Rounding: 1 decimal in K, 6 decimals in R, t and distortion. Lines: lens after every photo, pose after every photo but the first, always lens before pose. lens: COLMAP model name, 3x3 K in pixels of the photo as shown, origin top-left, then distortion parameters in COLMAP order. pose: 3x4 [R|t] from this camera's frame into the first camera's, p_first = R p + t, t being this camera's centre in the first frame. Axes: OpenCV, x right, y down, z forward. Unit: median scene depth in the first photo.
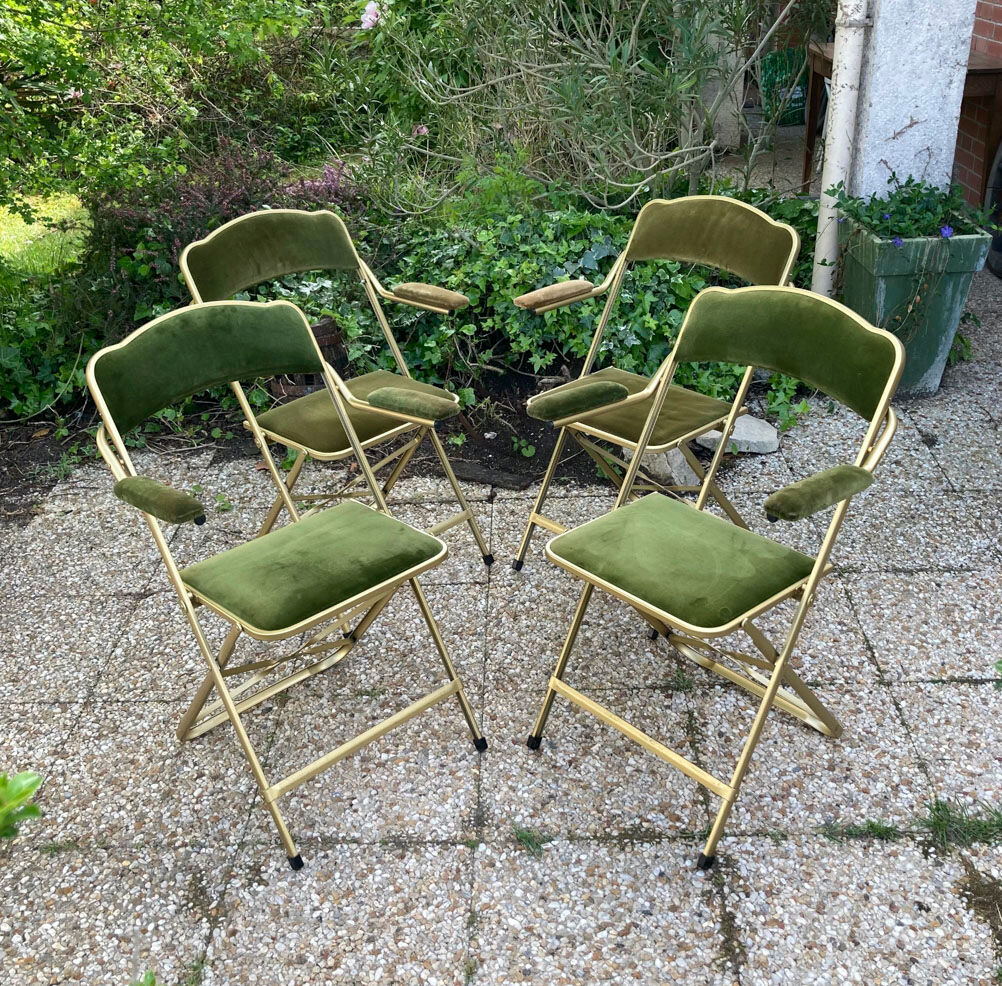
lens RADIAL K [[1140.8, 0, 529.5], [0, 1140.8, 459.7], [0, 0, 1]] dist [0.008962, 0.000000]
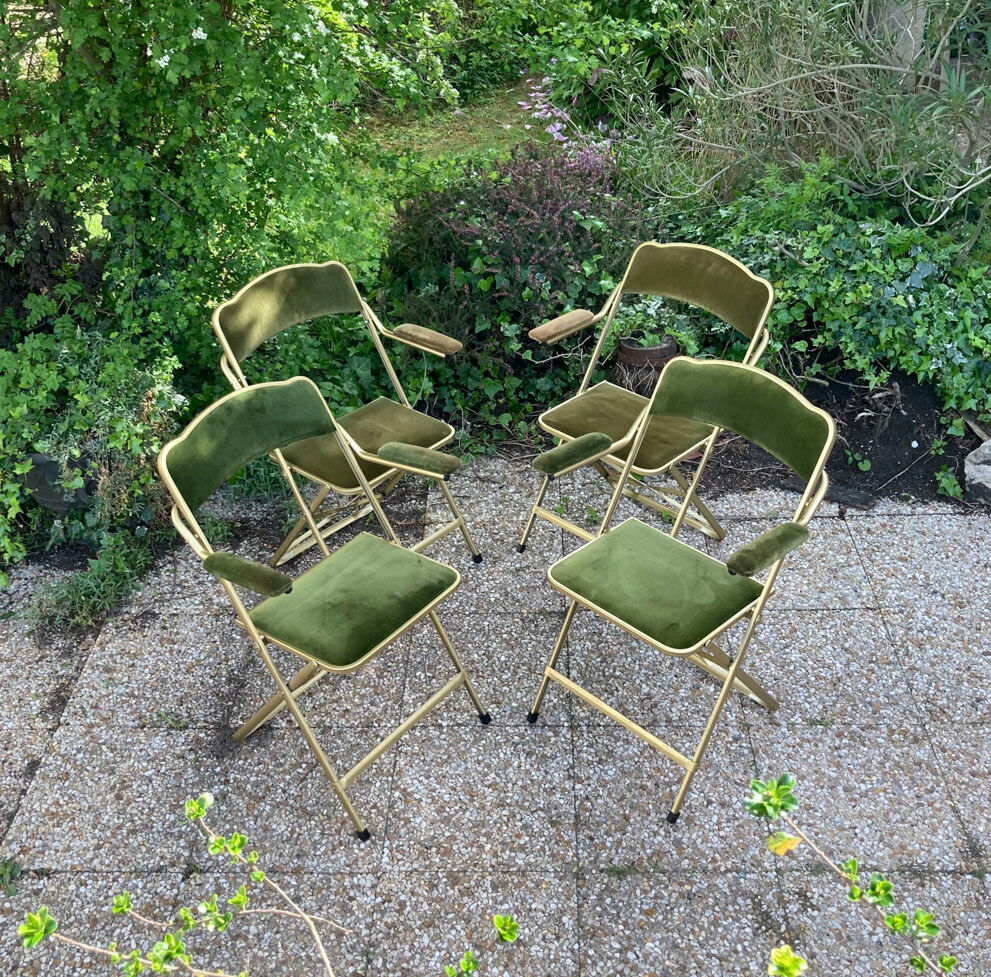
lens RADIAL K [[1128.3, 0, 509.9], [0, 1128.3, 471.1], [0, 0, 1]] dist [0.008962, 0.000000]
pose [[0.999658, 0.006903, -0.025230, -0.330776], [-0.003828, 0.992770, 0.119973, -0.137883], [0.025875, -0.119835, 0.992457, -0.071731]]
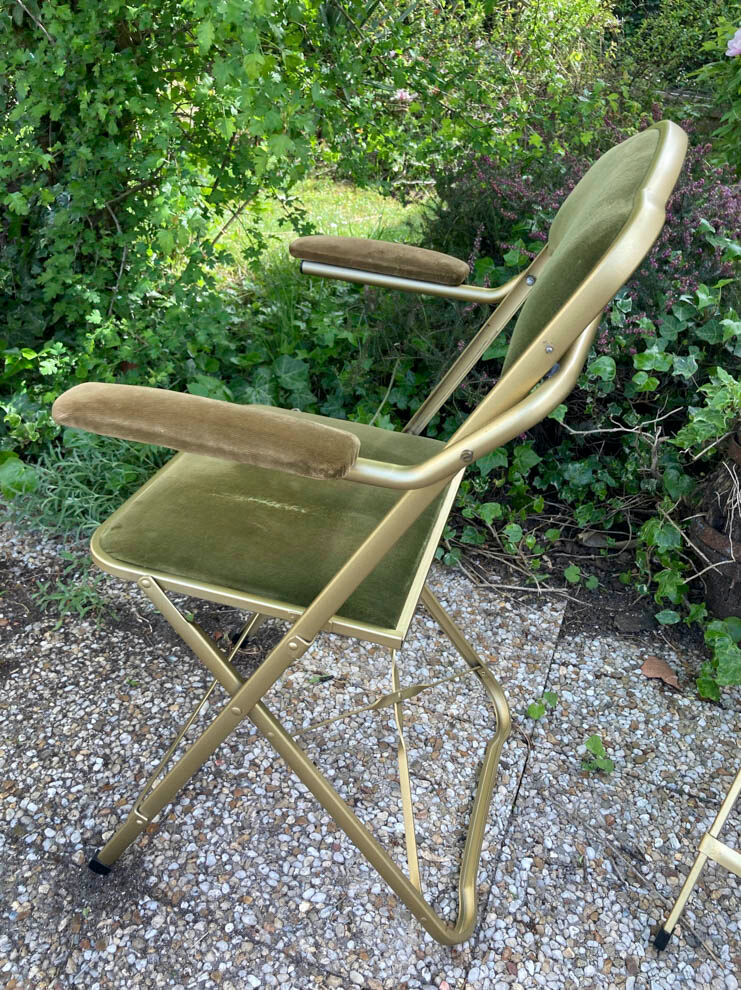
lens RADIAL K [[833.8, 0, 379.9], [0, 833.8, 480.7], [0, 0, 1]] dist [0.004856, 0.004120]
pose [[0.930823, 0.252979, -0.263761, -0.300748], [-0.239869, 0.967392, 0.081337, -0.092939], [0.275737, -0.012442, 0.961153, 0.622338]]
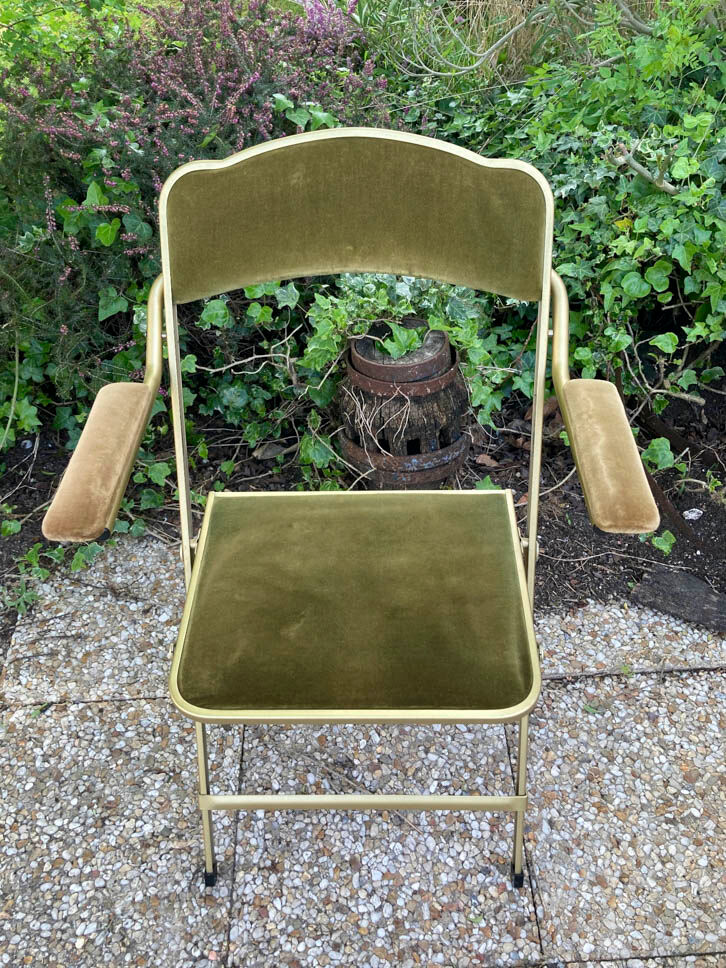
lens RADIAL K [[815.3, 0, 381.3], [0, 815.3, 478.7], [0, 0, 1]] dist [0.004856, 0.004120]
pose [[0.999031, -0.023815, 0.037018, -0.247423], [0.010752, 0.947554, 0.319415, -0.207124], [-0.042684, -0.318707, 0.946892, 0.641344]]
